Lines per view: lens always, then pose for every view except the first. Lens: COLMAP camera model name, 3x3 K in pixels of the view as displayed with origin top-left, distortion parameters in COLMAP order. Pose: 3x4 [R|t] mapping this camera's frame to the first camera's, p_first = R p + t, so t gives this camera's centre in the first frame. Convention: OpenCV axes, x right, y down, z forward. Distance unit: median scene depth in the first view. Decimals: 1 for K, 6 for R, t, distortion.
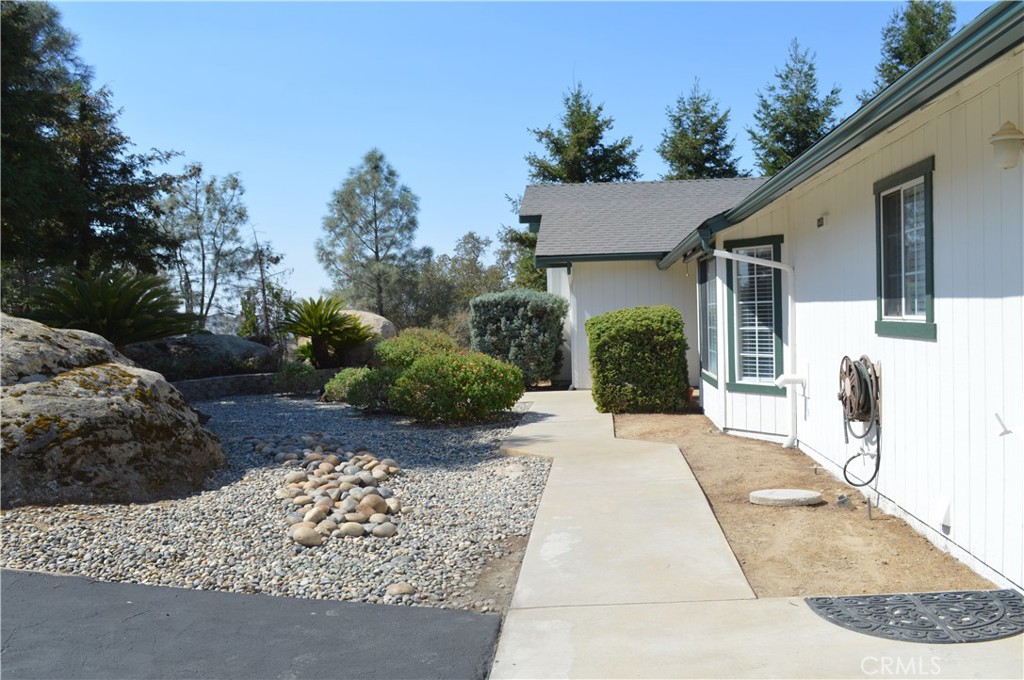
lens RADIAL K [[876.1, 0, 512.0], [0, 876.1, 340.0], [0, 0, 1]] dist [-0.006247, -0.002588]
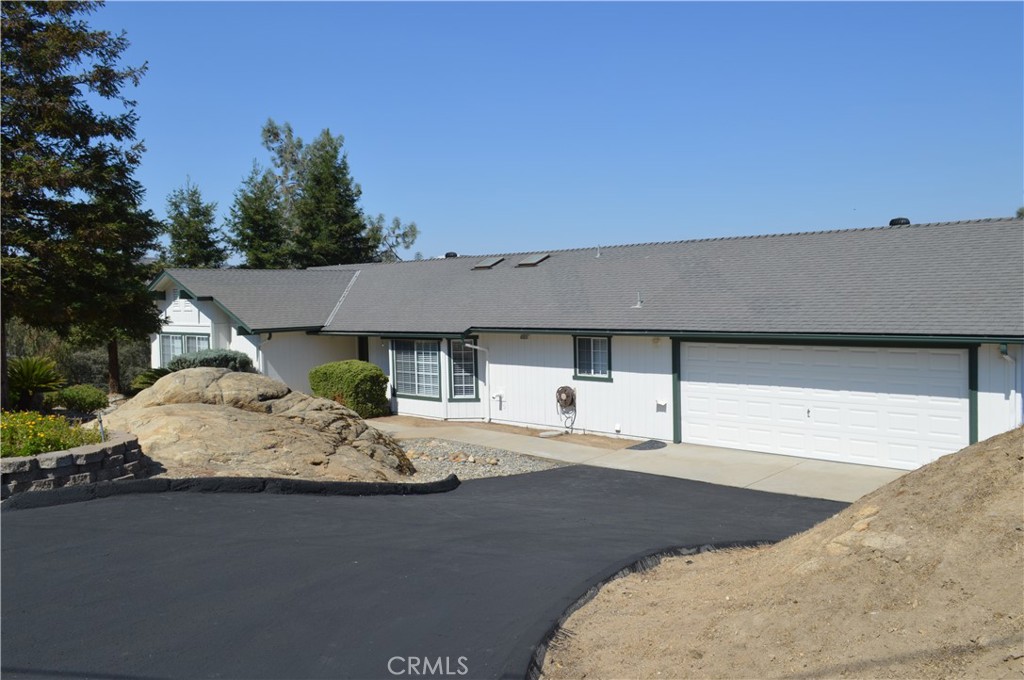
lens RADIAL K [[810.4, 0, 512.0], [0, 810.4, 340.0], [0, 0, 1]] dist [-0.012512, 0.005927]
pose [[0.599172, -0.031564, 0.799998, -1.370921], [0.032082, 0.999367, 0.015401, -0.133380], [-0.799977, 0.016438, 0.599805, -0.397494]]
